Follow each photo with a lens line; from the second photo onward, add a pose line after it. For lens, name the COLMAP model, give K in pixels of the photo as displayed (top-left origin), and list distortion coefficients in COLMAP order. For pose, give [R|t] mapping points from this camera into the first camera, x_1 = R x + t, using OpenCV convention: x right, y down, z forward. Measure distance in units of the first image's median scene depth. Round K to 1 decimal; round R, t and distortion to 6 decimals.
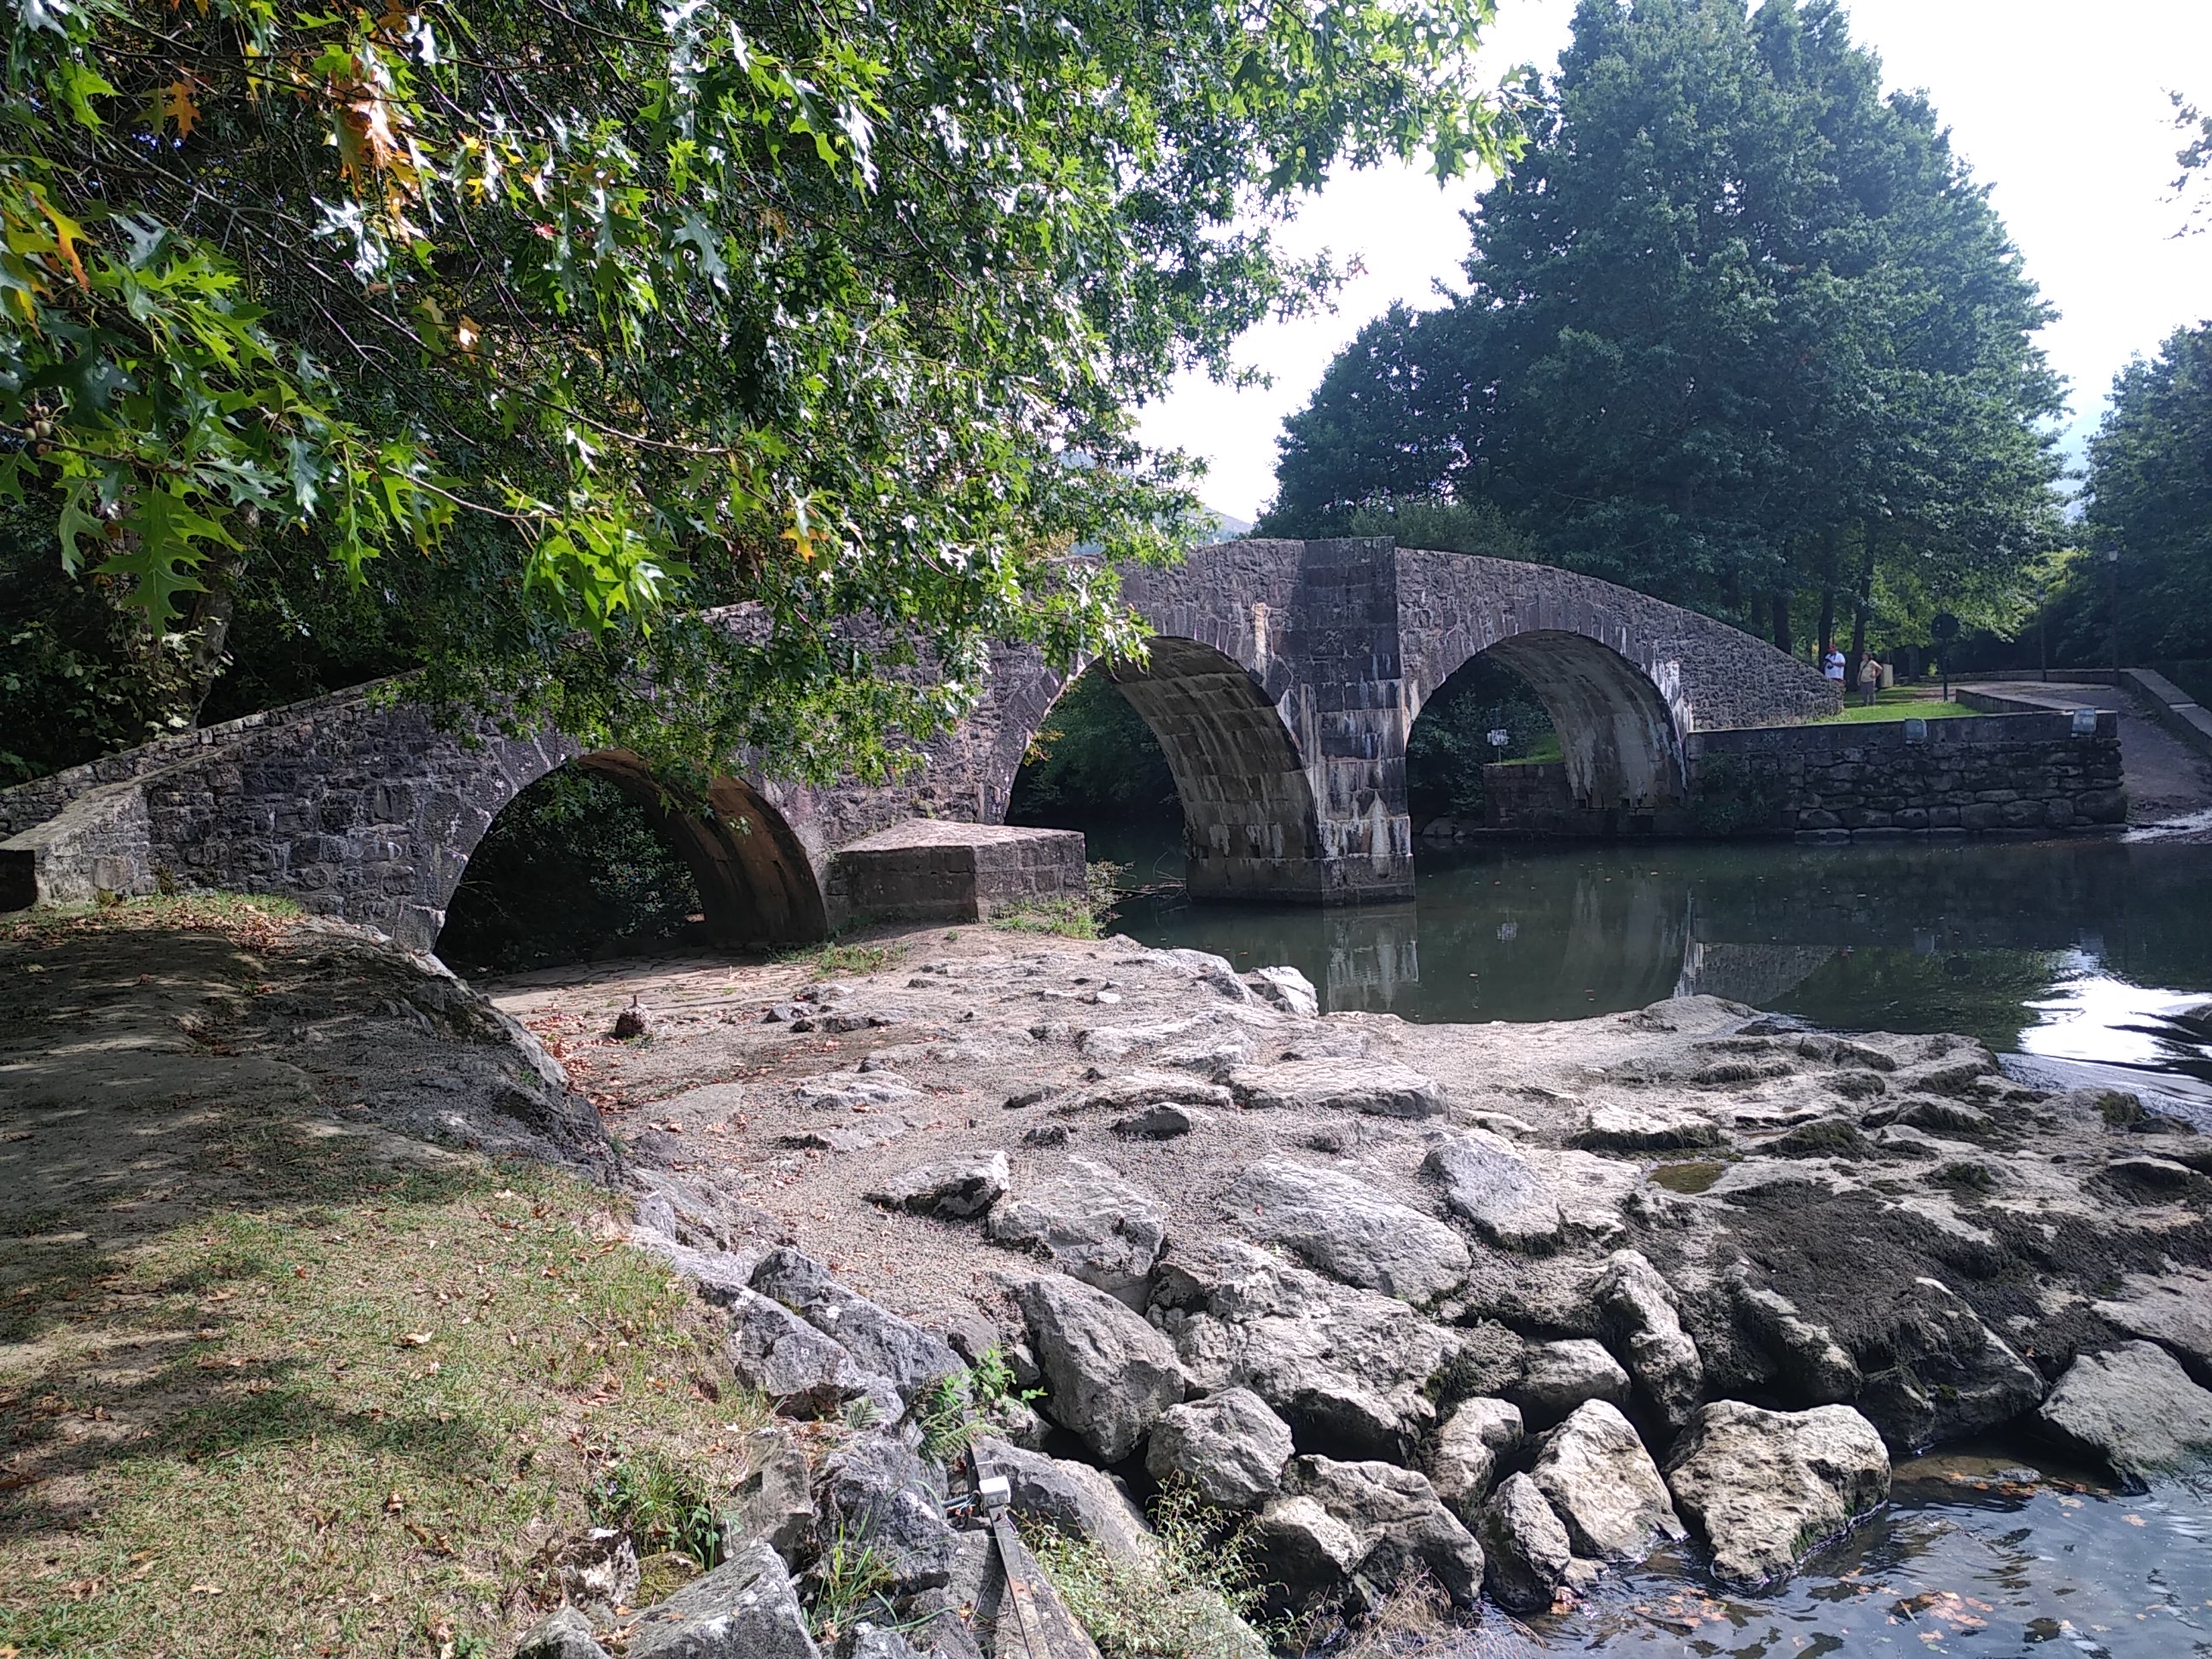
lens RADIAL K [[1721.0, 0, 1108.4], [0, 1721.0, 836.9], [0, 0, 1]] dist [0.021680, -0.018395]
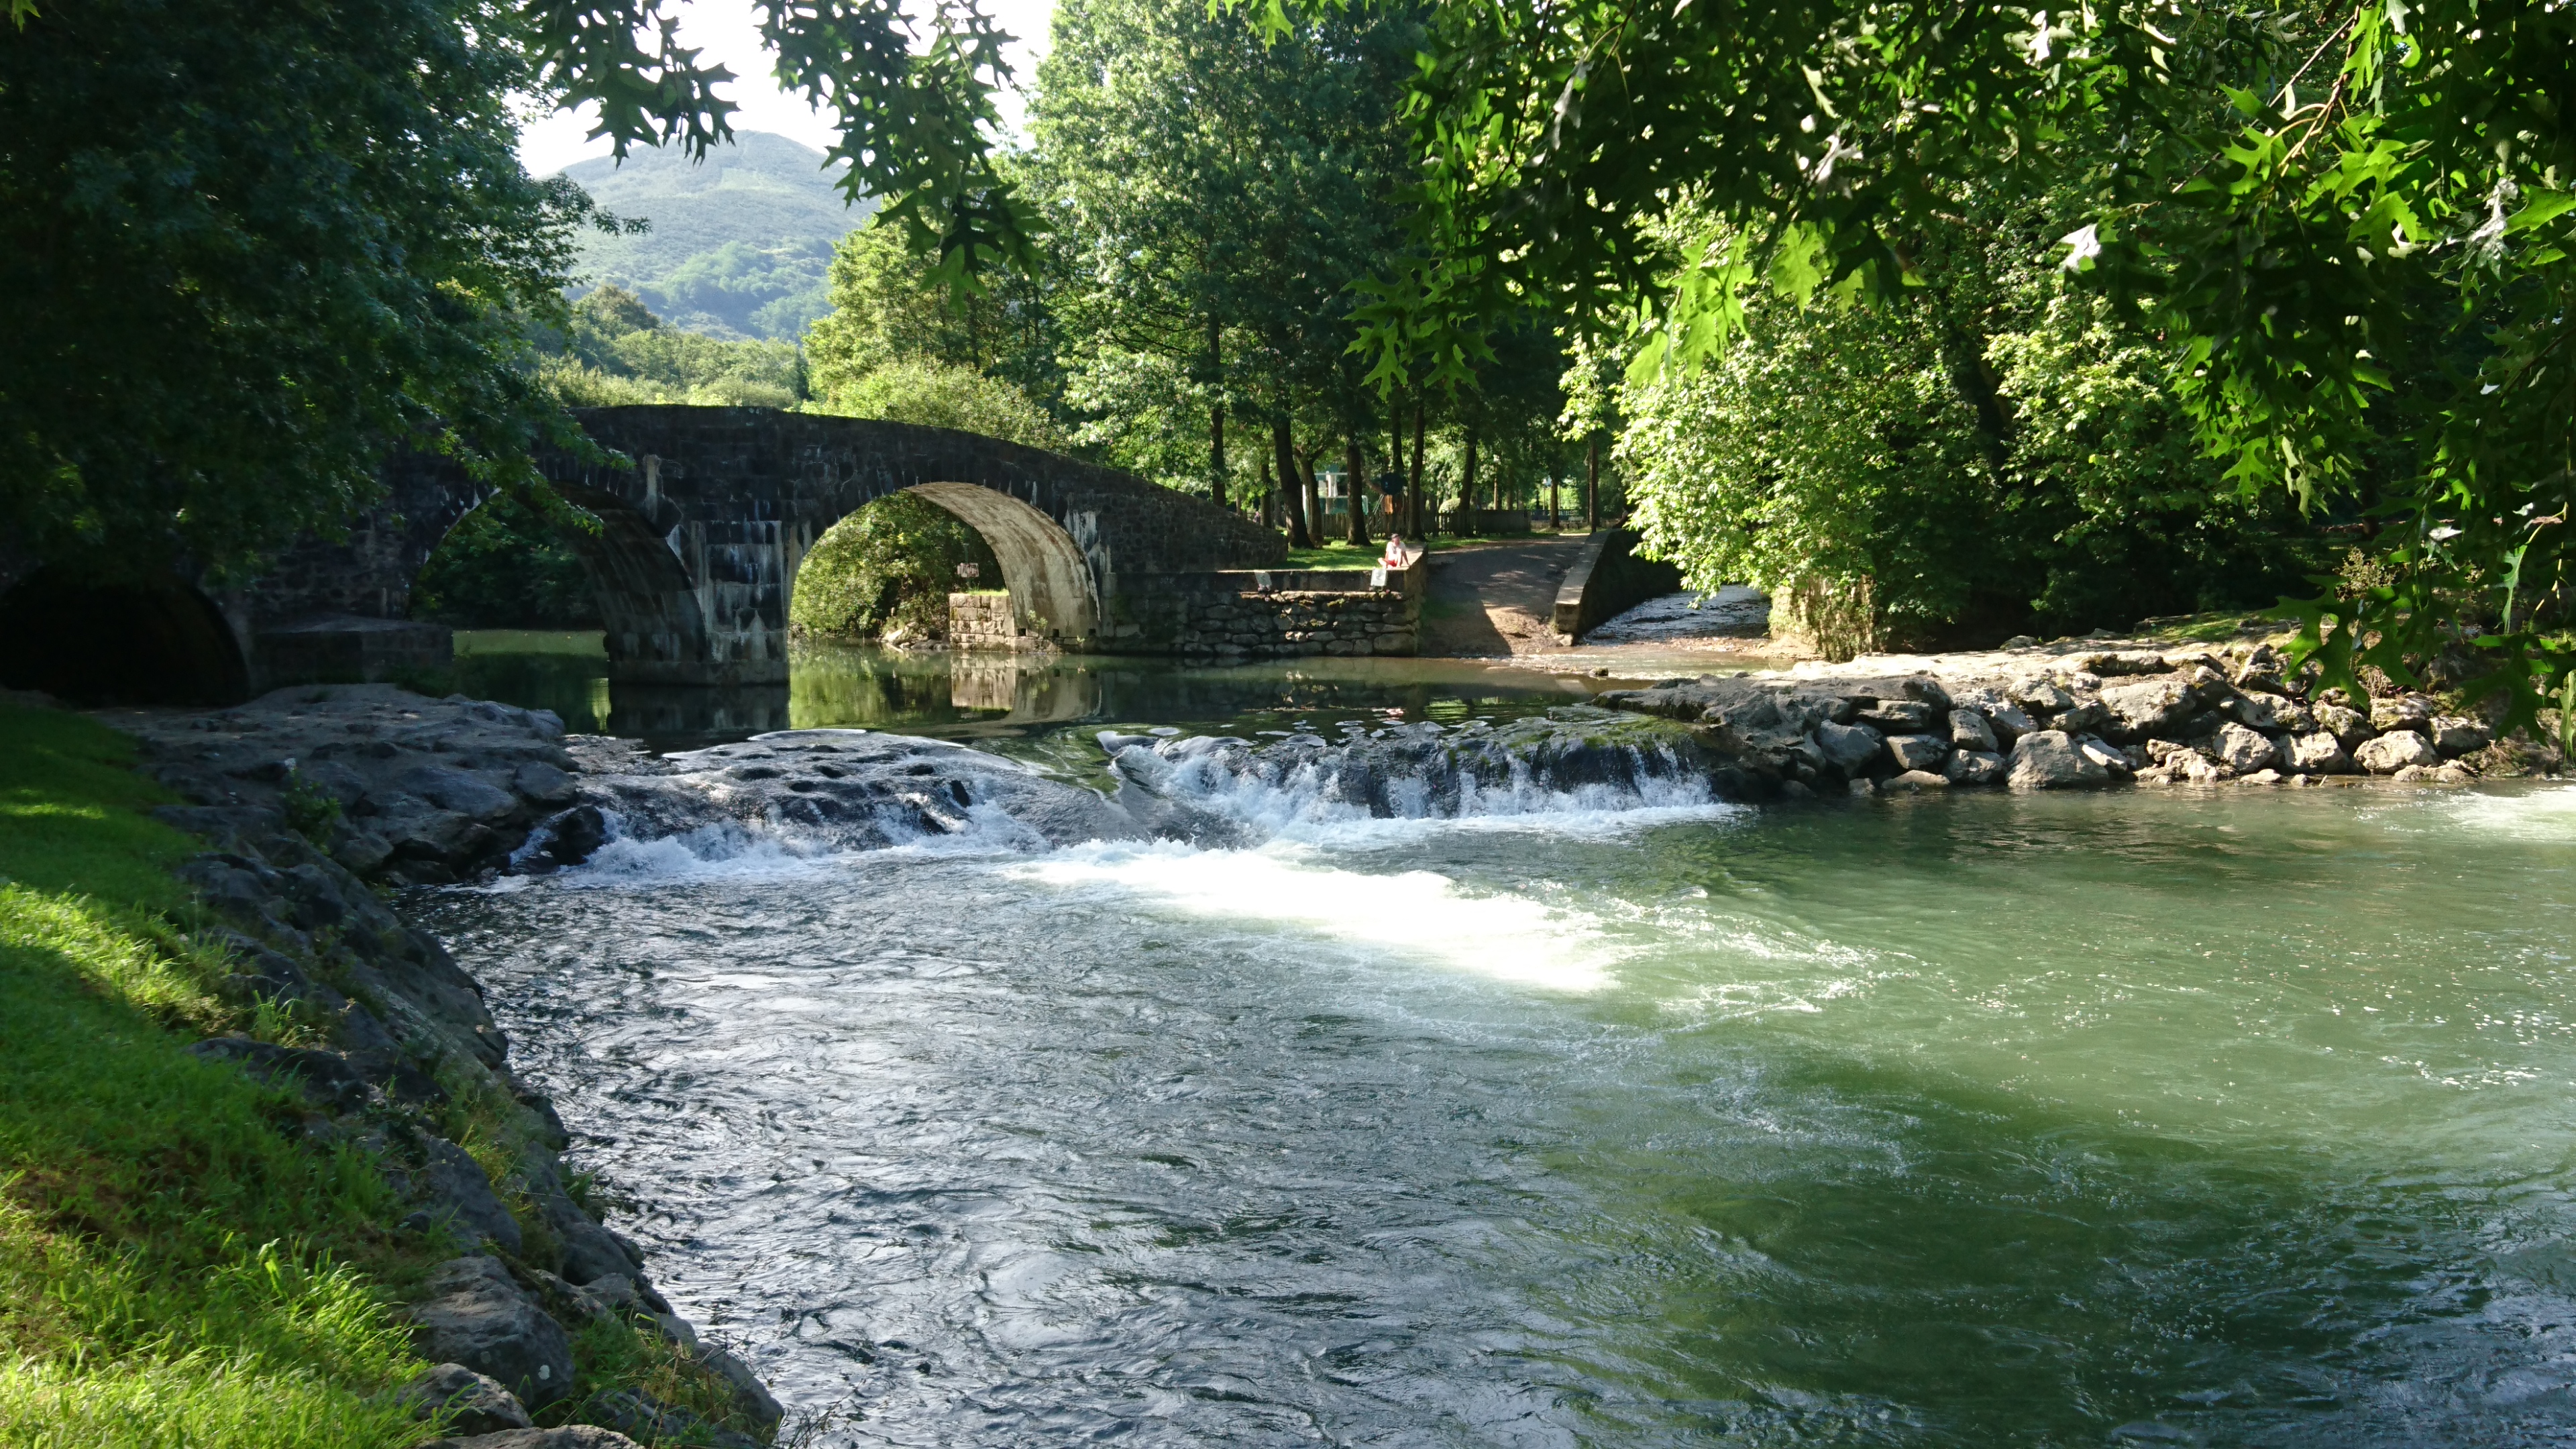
lens RADIAL K [[2158.3, 0, 1277.6], [0, 2158.3, 729.9], [0, 0, 1]] dist [0.004000, -0.003652]
pose [[0.970772, 0.027123, 0.238465, 0.165818], [-0.032488, 0.999299, 0.018597, 0.020370], [-0.237793, -0.025800, 0.970973, -0.649635]]
